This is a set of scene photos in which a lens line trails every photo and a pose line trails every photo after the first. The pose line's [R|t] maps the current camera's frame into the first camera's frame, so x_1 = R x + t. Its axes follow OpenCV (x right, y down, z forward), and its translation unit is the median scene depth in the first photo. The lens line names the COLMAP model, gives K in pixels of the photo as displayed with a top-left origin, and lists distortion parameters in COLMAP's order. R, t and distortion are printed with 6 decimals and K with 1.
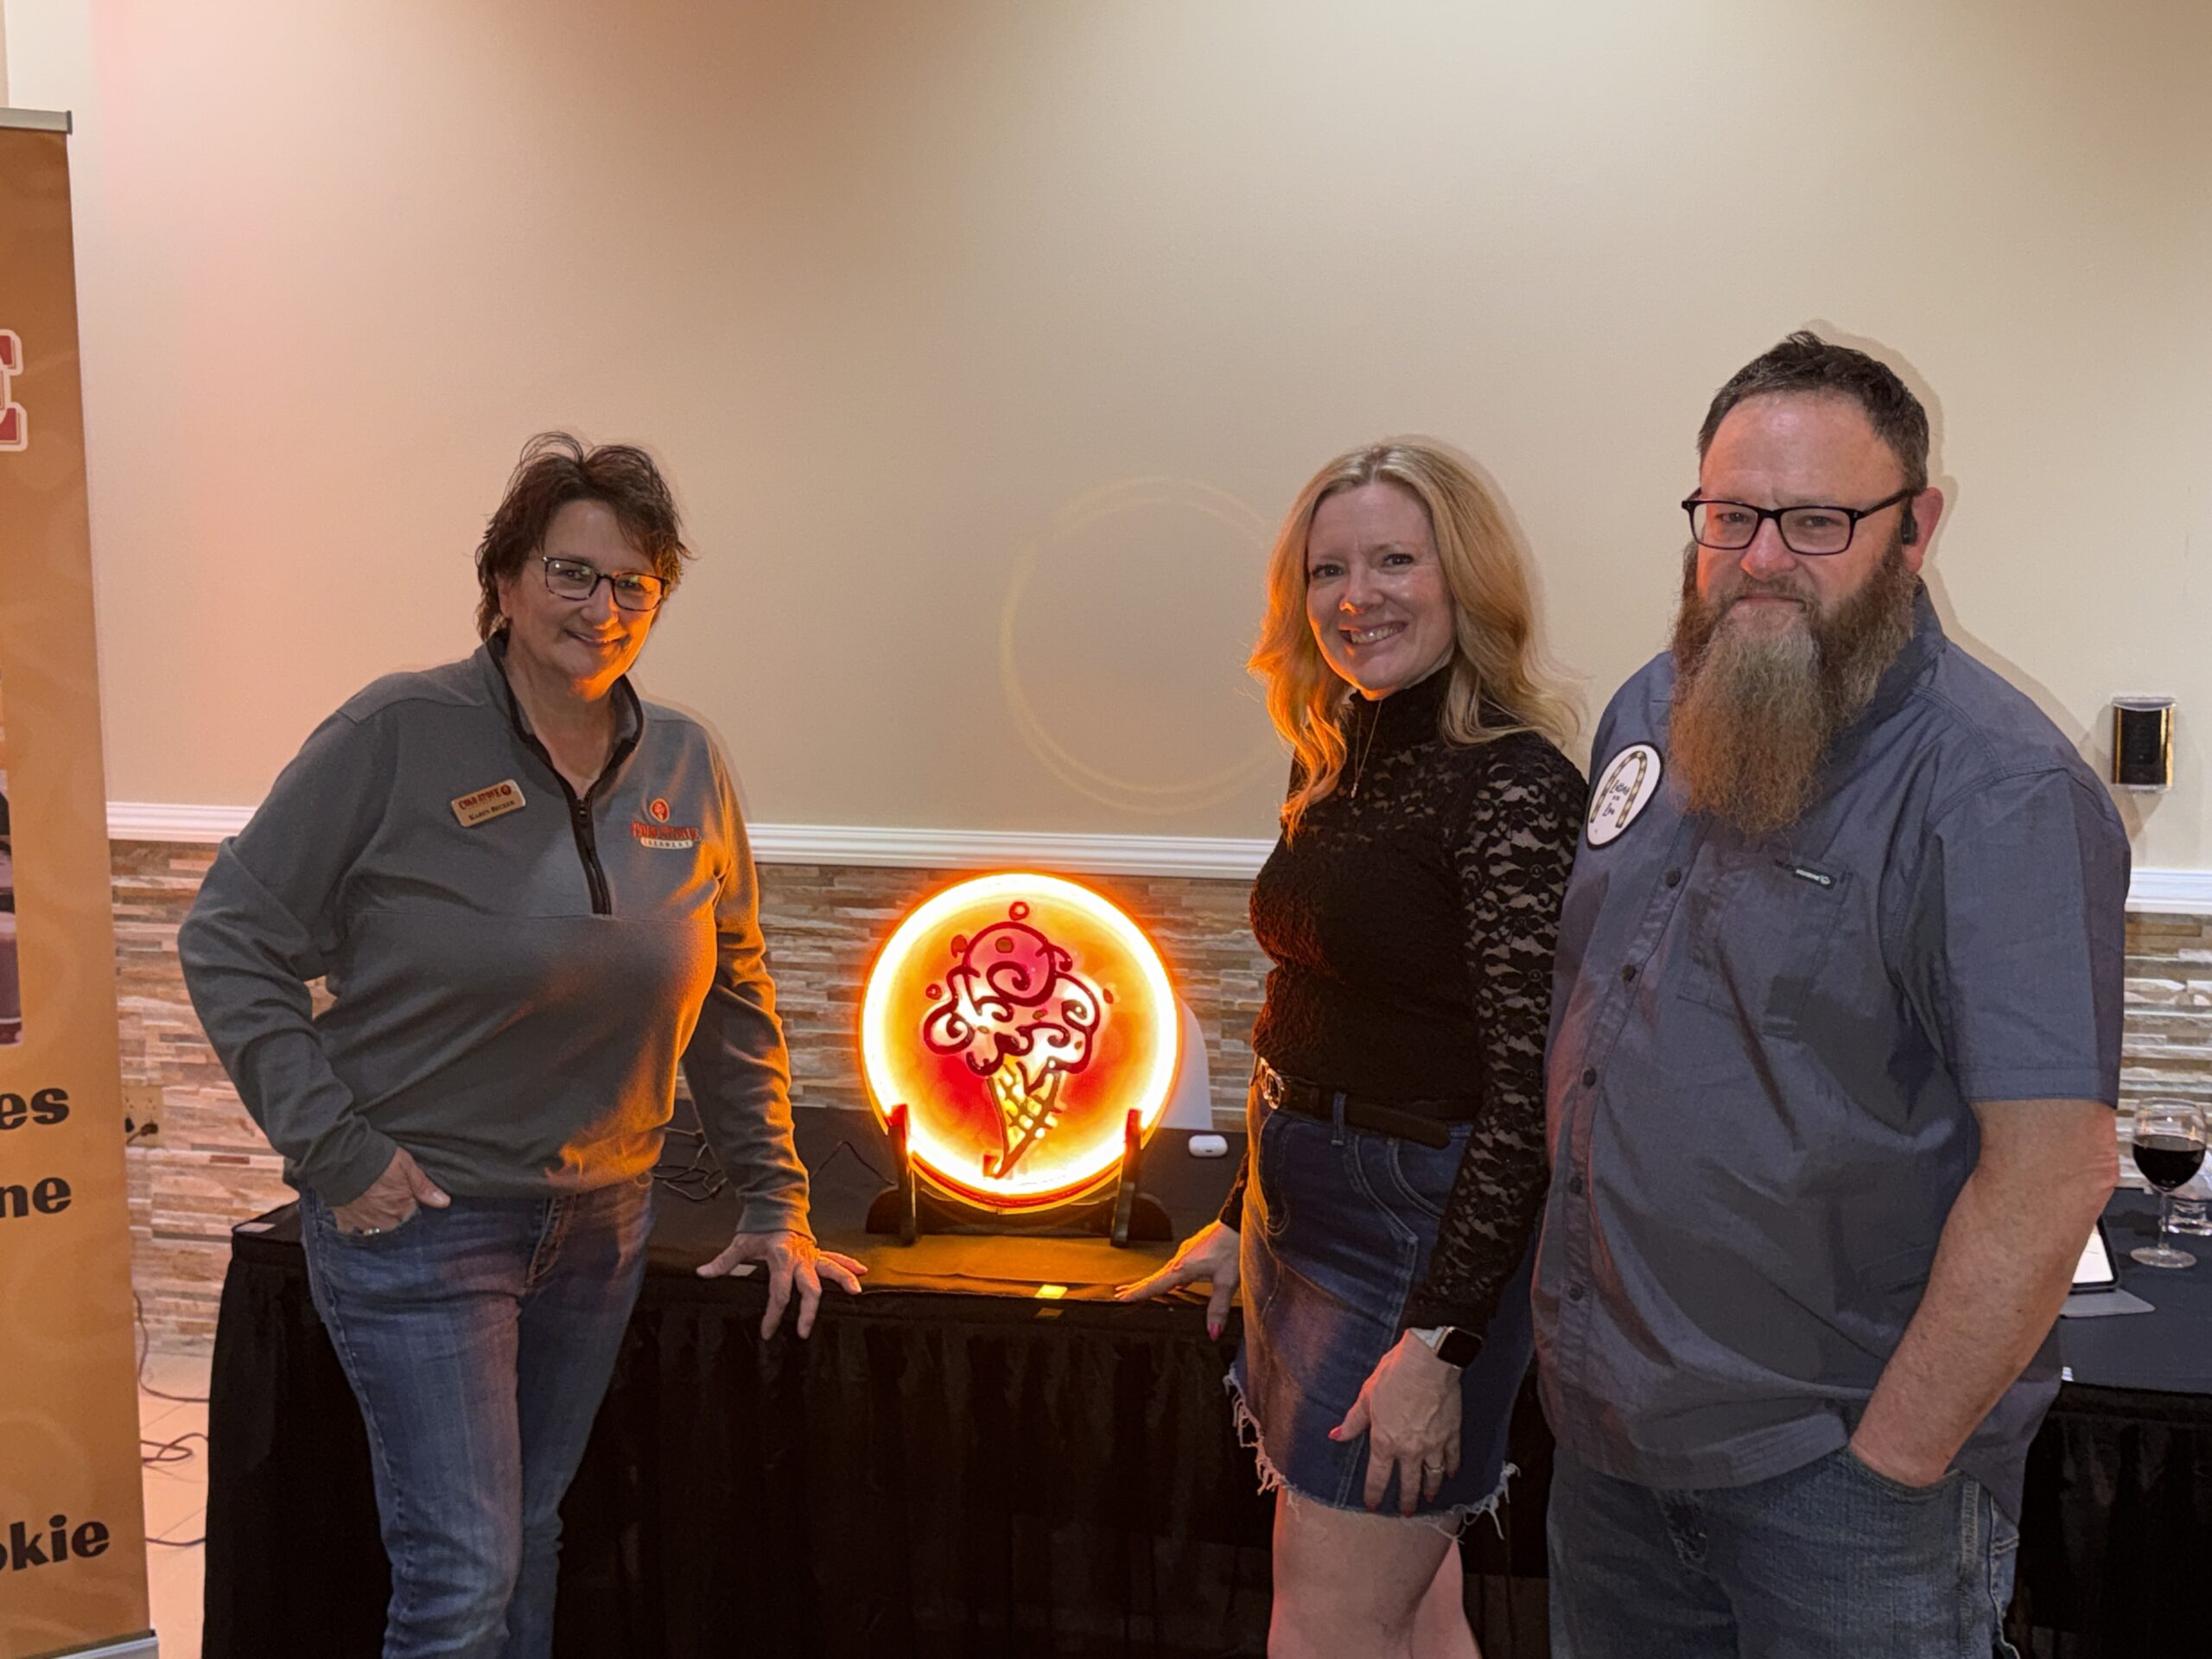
lens RADIAL K [[2583.1, 0, 1104.4], [0, 2583.1, 829.7], [0, 0, 1]] dist [-0.016237, 0.000000]
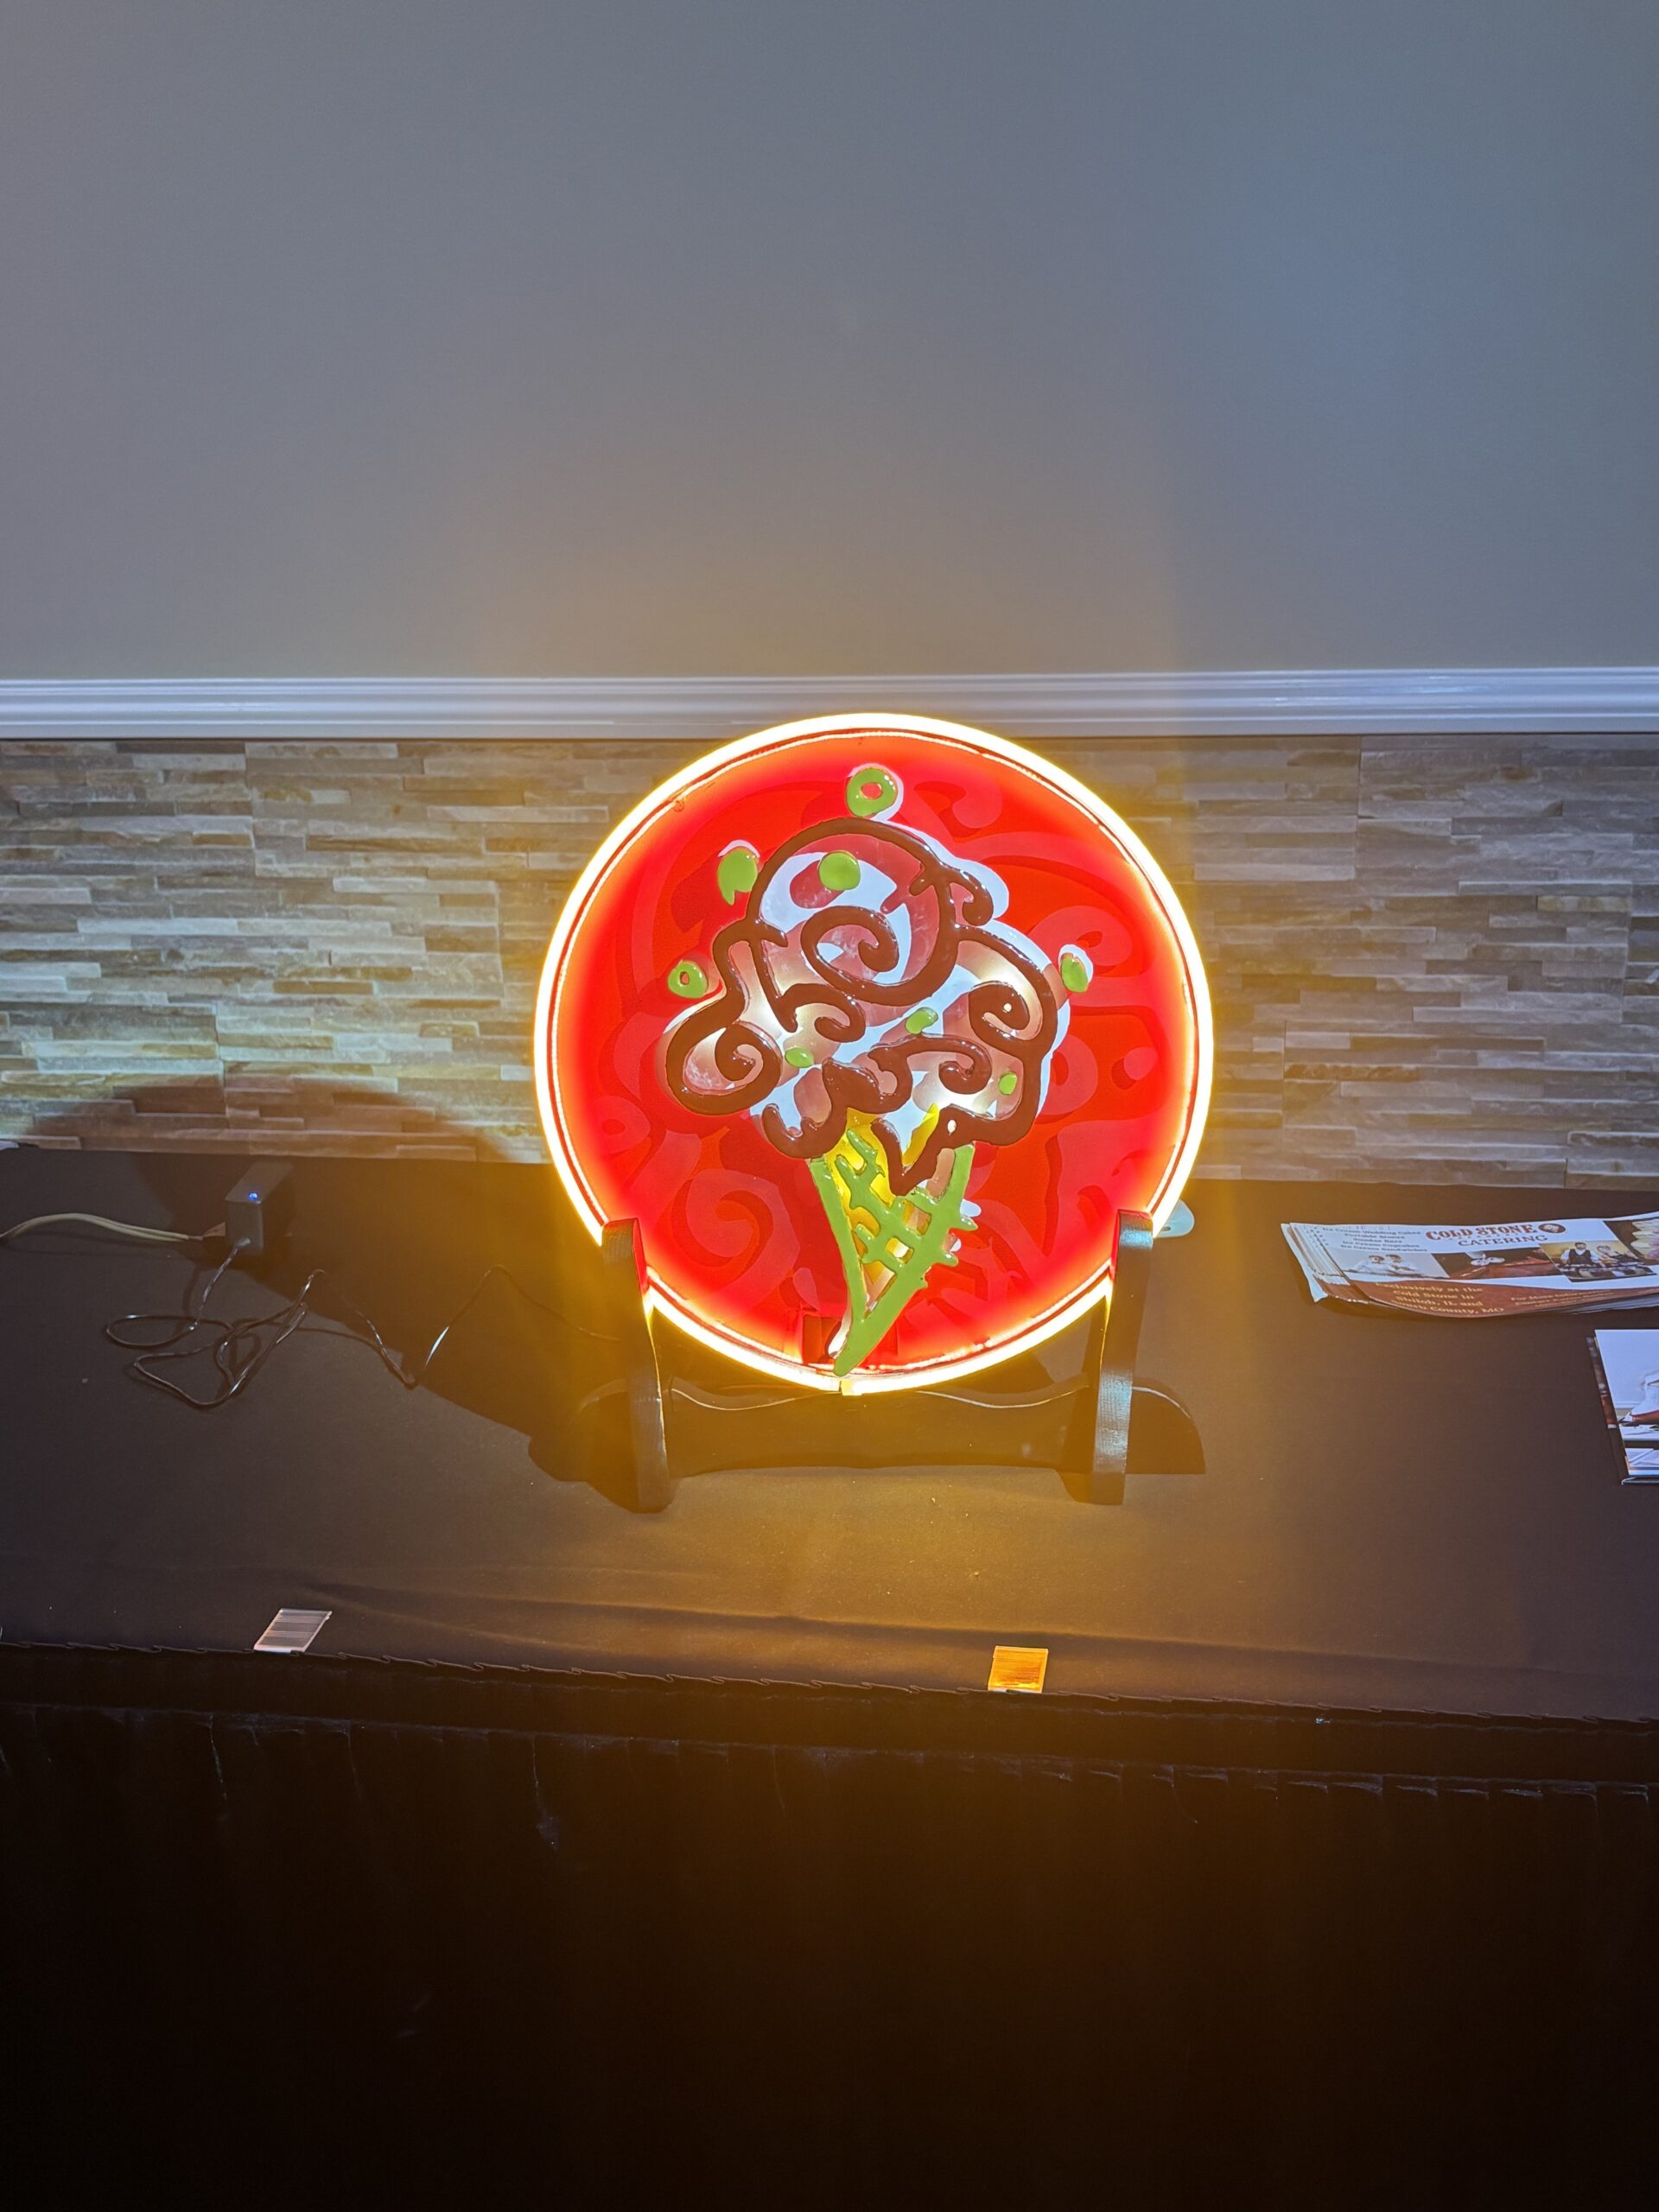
lens RADIAL K [[2307.3, 0, 836.3], [0, 2307.3, 1114.8], [0, 0, 1]] dist [0.020282, 0.000000]
pose [[0.996115, -0.045932, 0.075134, -0.071460], [0.032751, 0.985227, 0.168093, 0.018380], [-0.081745, -0.164979, 0.982904, 0.593651]]
